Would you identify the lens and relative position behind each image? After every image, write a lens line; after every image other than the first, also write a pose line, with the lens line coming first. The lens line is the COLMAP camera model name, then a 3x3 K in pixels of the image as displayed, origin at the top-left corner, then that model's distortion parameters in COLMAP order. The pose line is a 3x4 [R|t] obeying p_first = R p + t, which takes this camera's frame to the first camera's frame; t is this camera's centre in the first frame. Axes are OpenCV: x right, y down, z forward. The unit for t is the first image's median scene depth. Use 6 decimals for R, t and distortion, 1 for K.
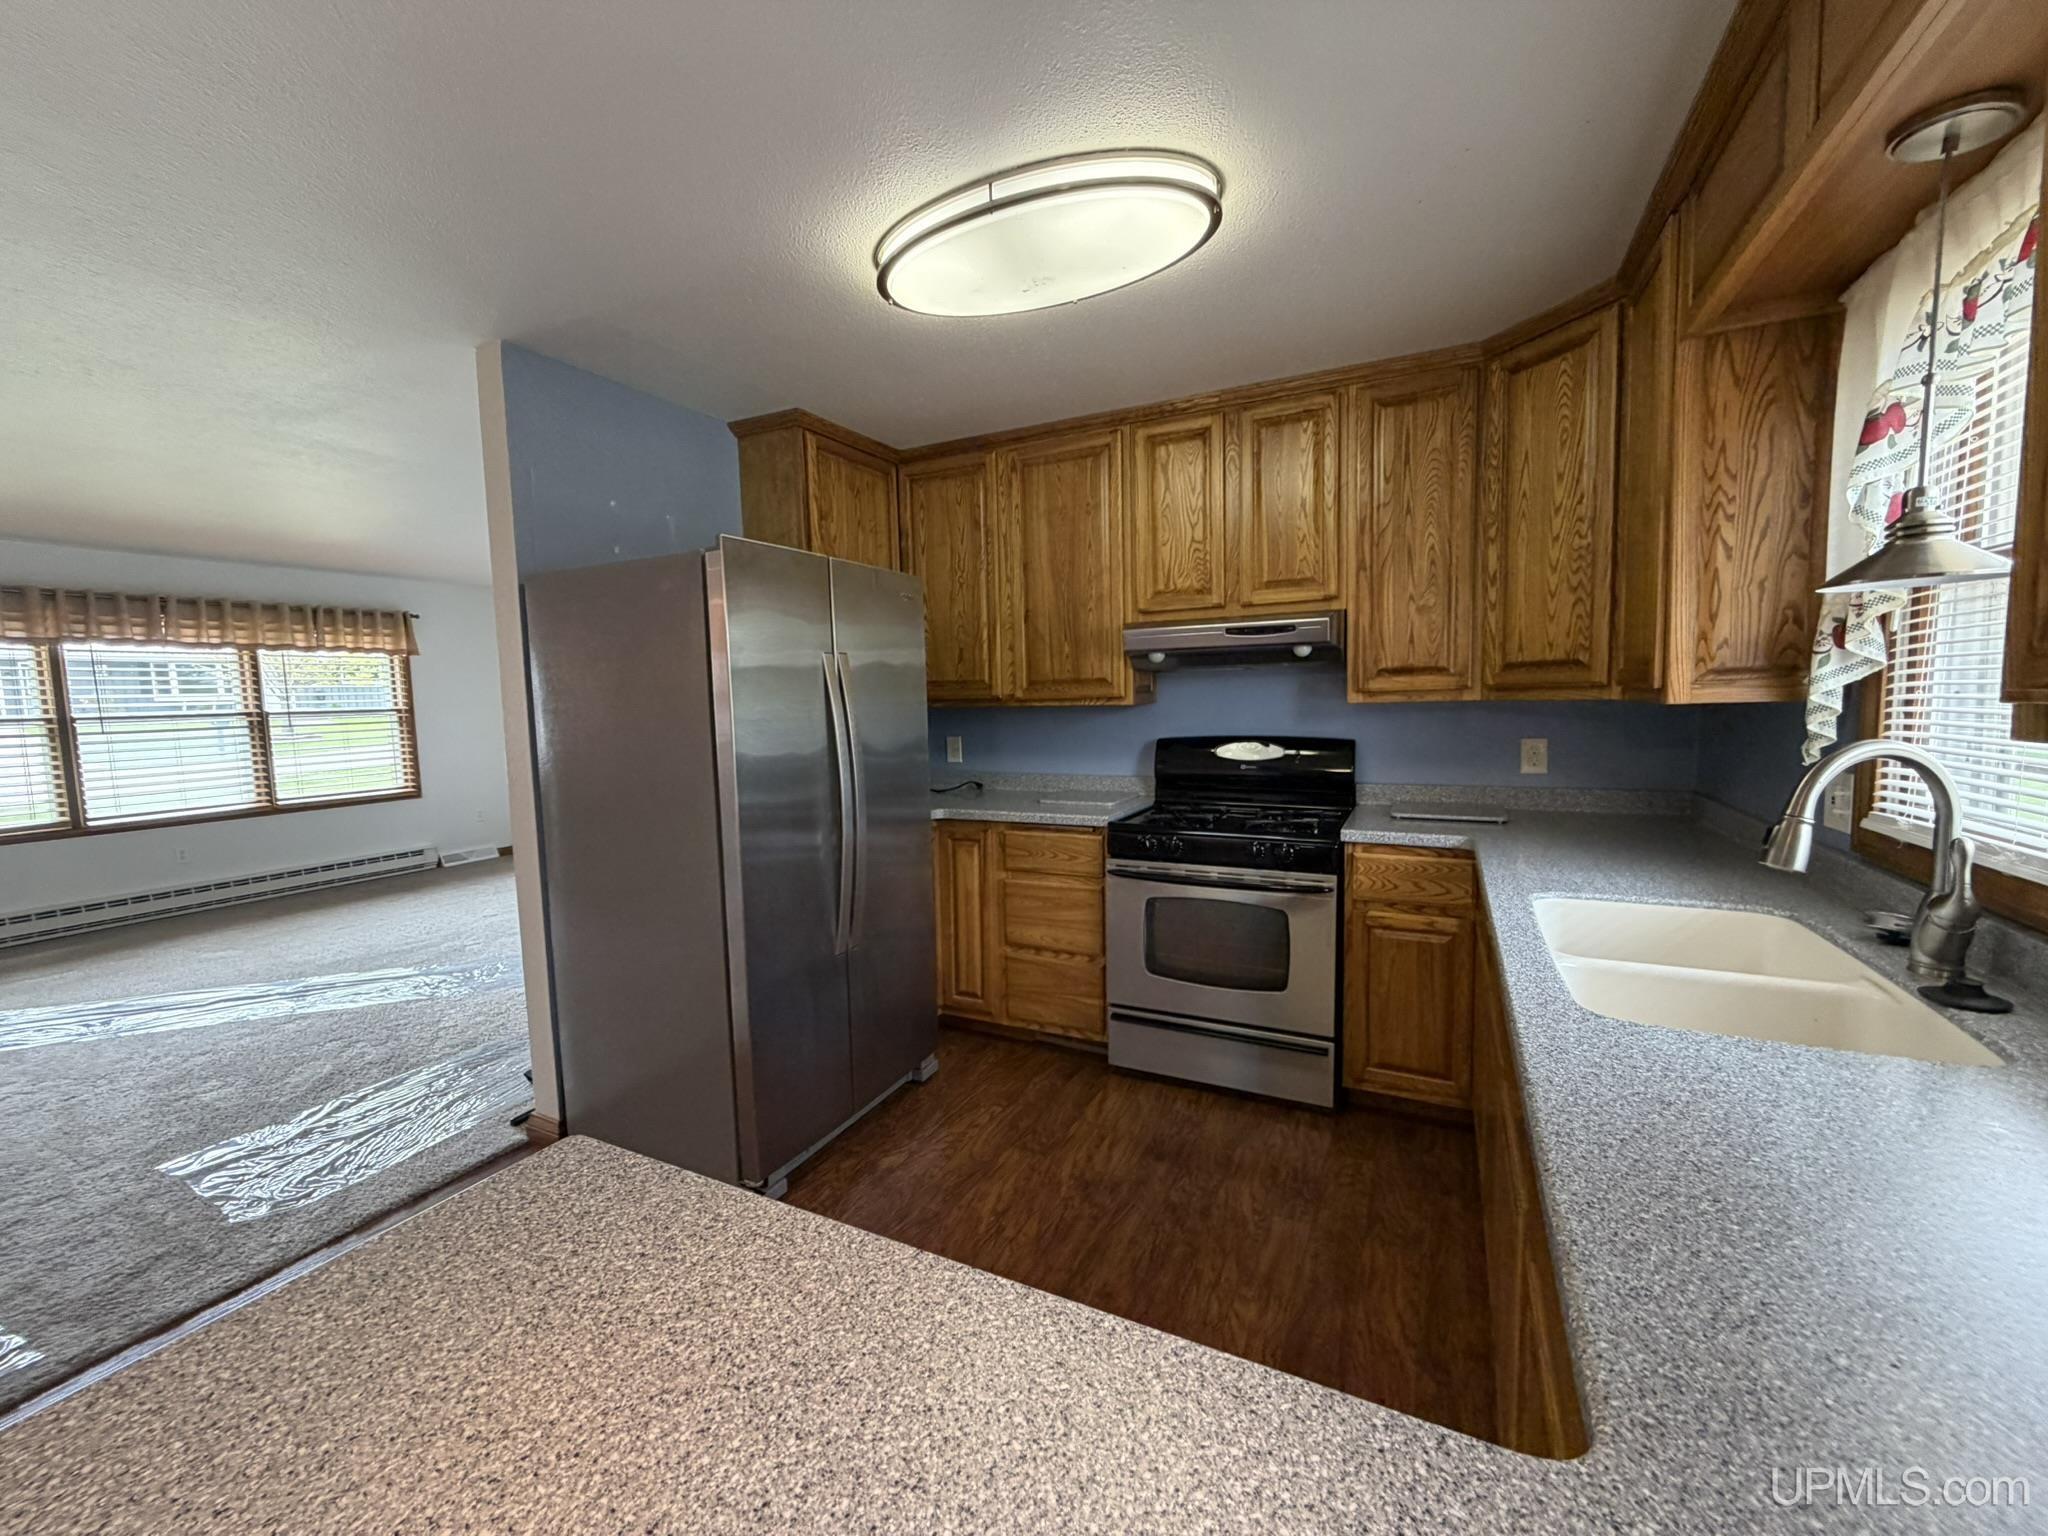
lens RADIAL K [[815.3, 0, 1018.2], [0, 815.3, 768.8], [0, 0, 1]] dist [-0.001135, -0.000532]
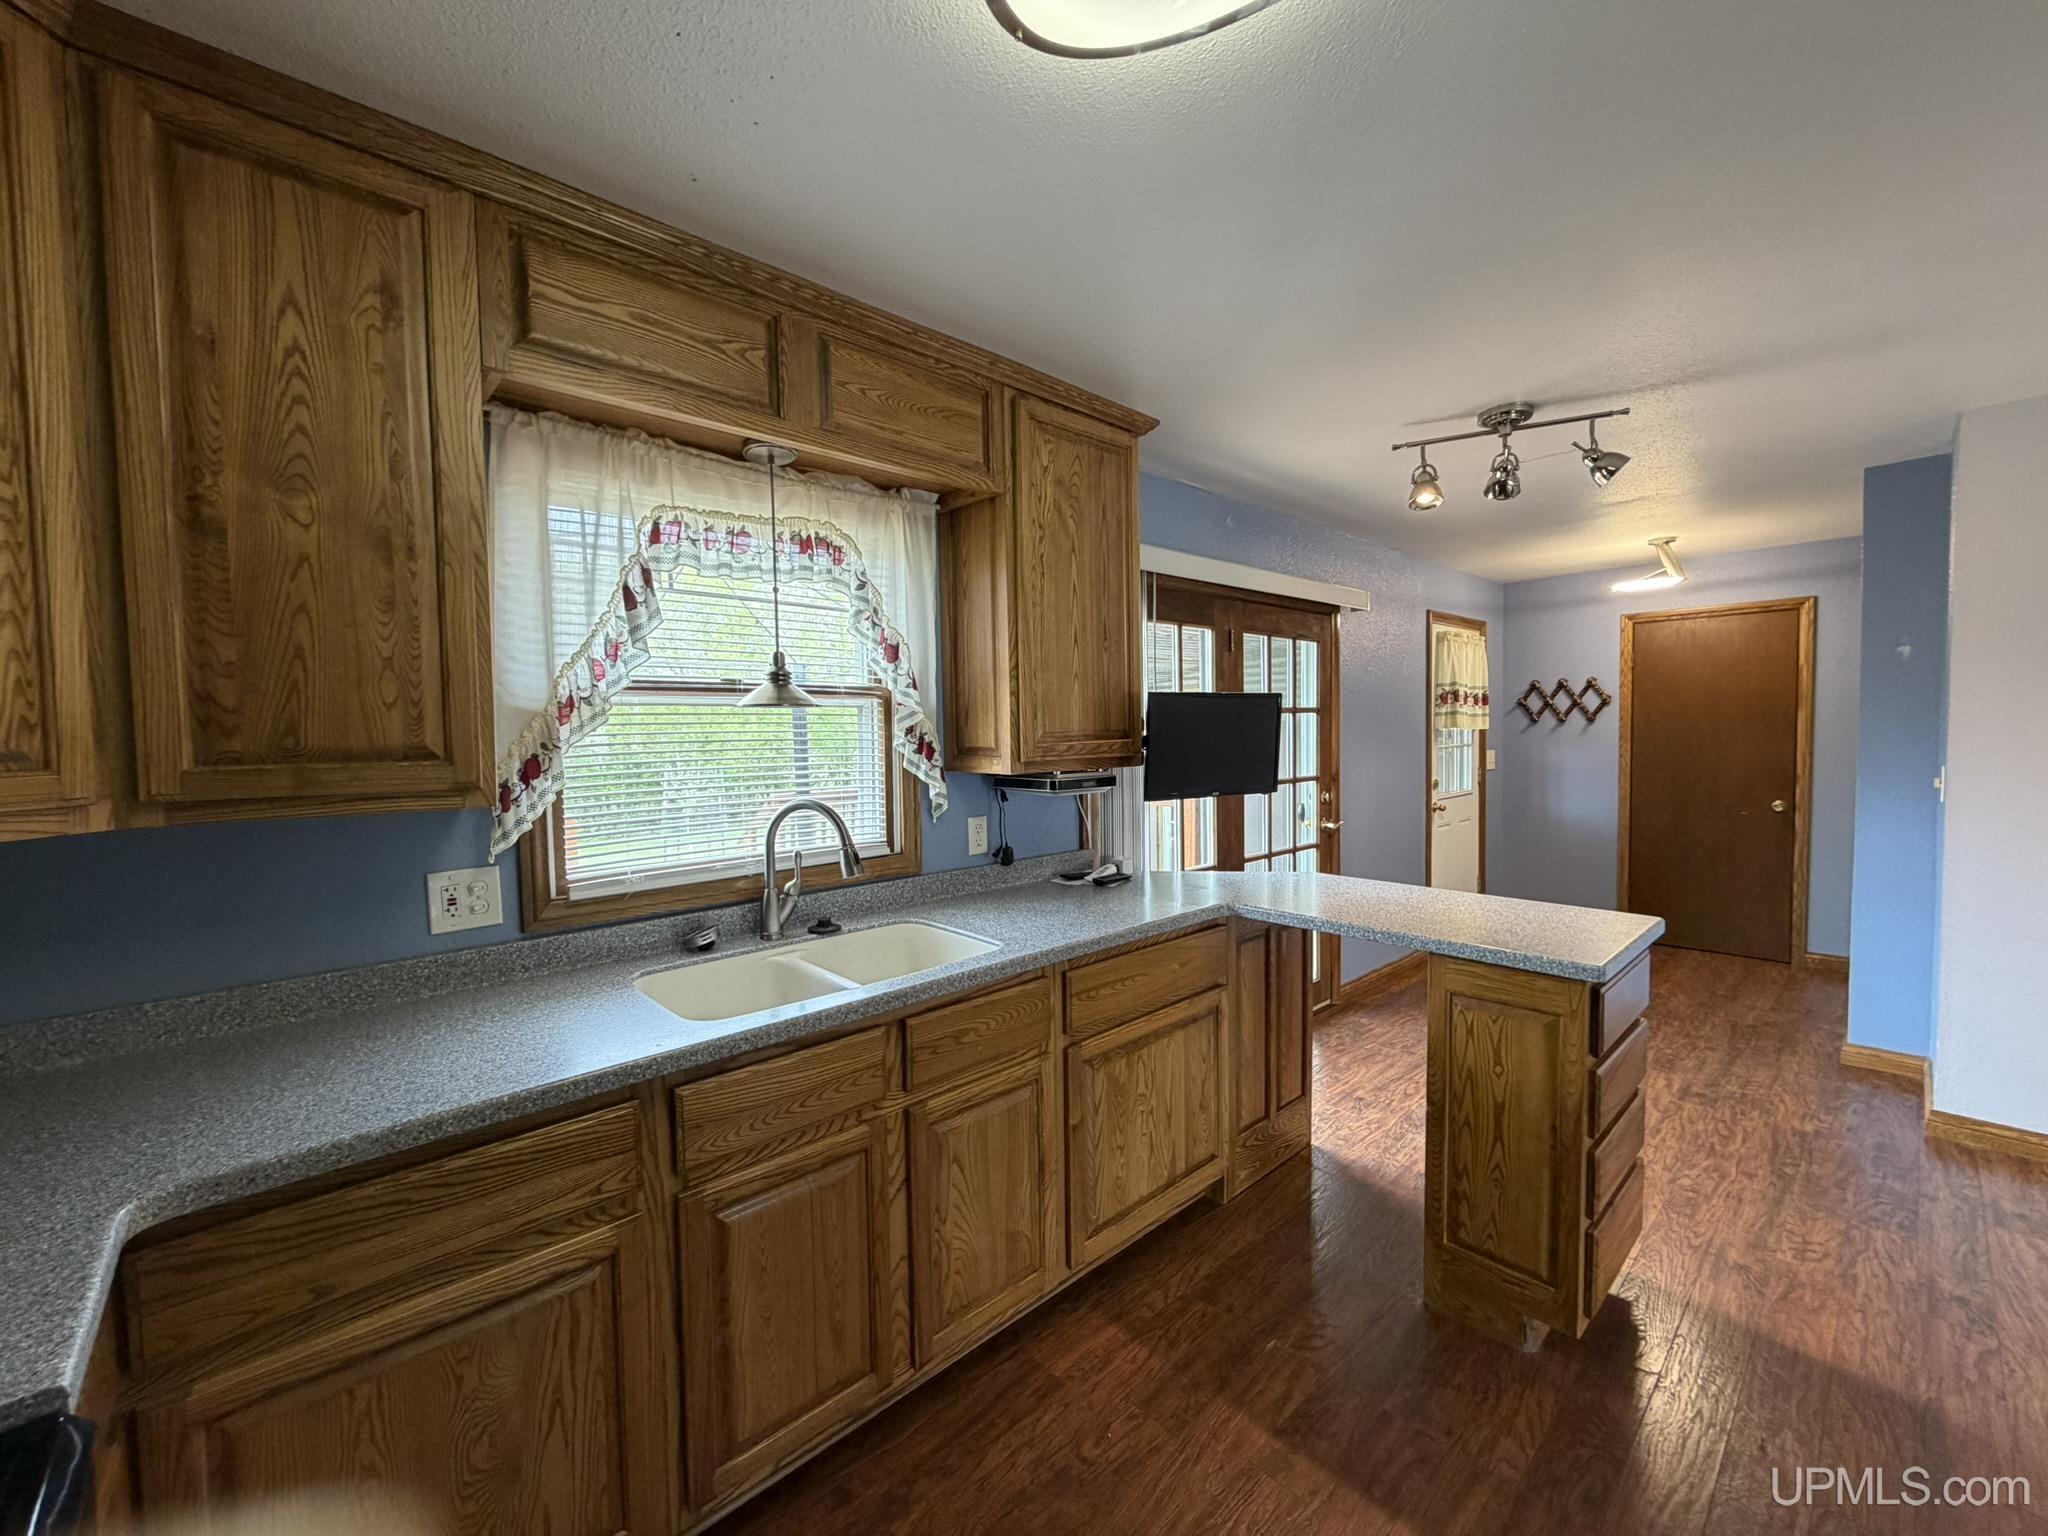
lens RADIAL K [[832.0, 0, 1024.0], [0, 832.0, 768.0], [0, 0, 1]] dist [0.015606, -0.000084]
pose [[-0.938786, 0.017164, 0.344073, 0.007509], [0.065178, 0.989569, 0.128472, -0.098918], [-0.338279, 0.143034, -0.930112, 0.834009]]
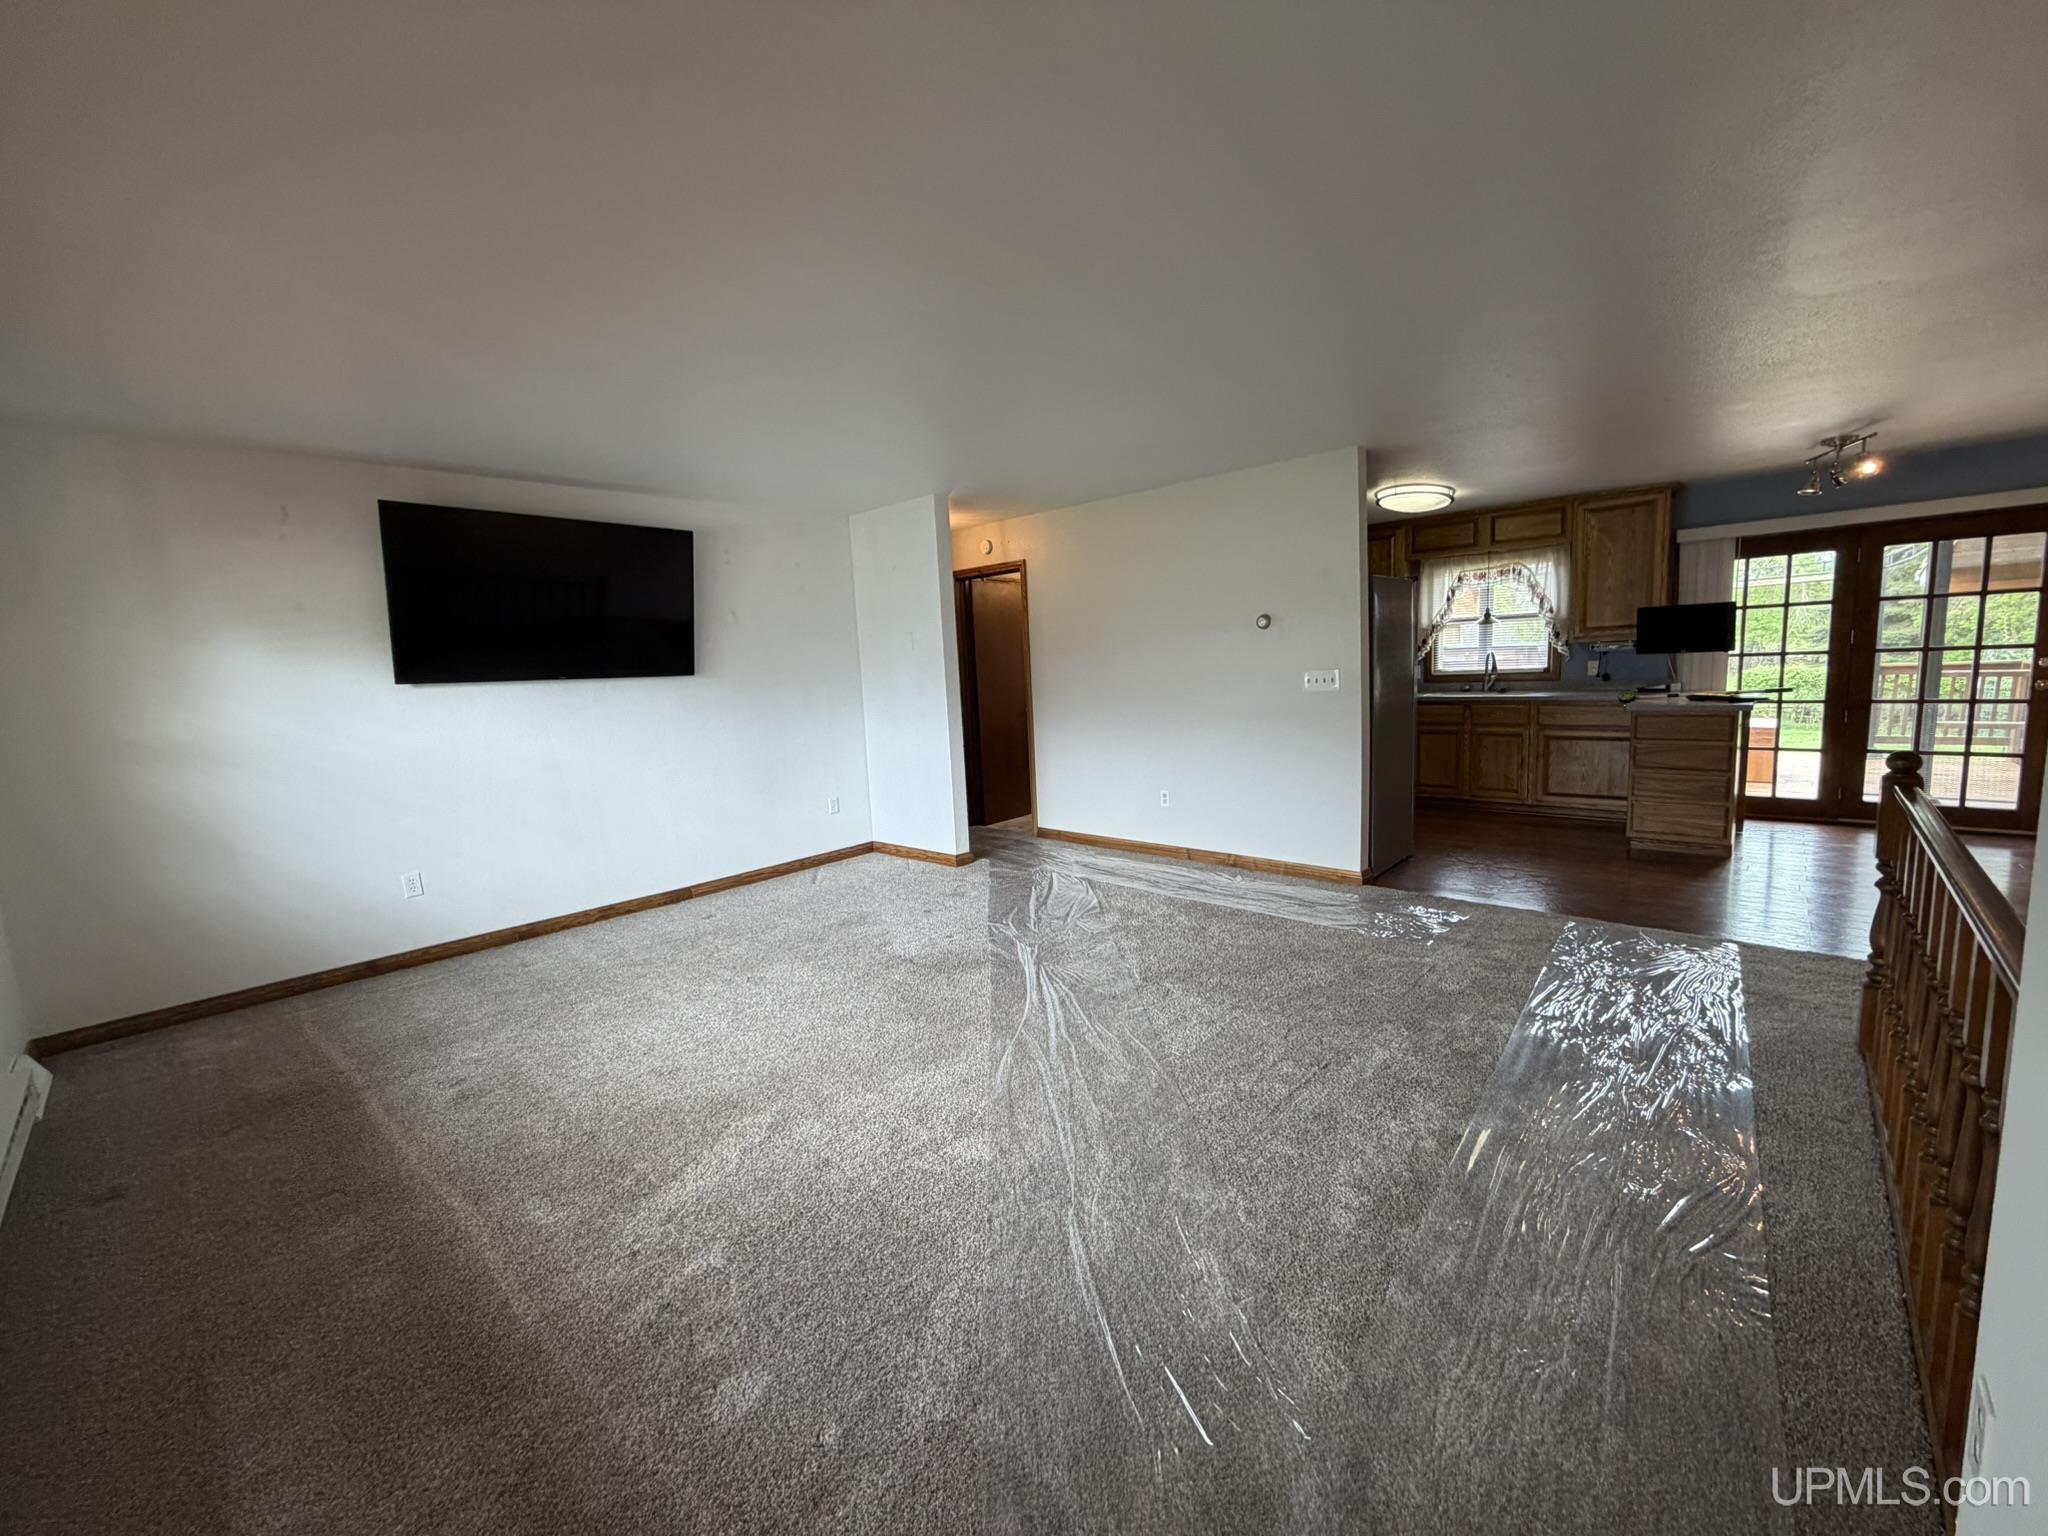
lens RADIAL K [[815.3, 0, 1018.2], [0, 815.3, 768.8], [0, 0, 1]] dist [-0.001135, -0.000532]
pose [[0.282749, -0.111583, 0.952682, -1.886023], [0.128783, 0.988634, 0.077573, -0.029772], [-0.950509, 0.100755, 0.293905, 0.882312]]
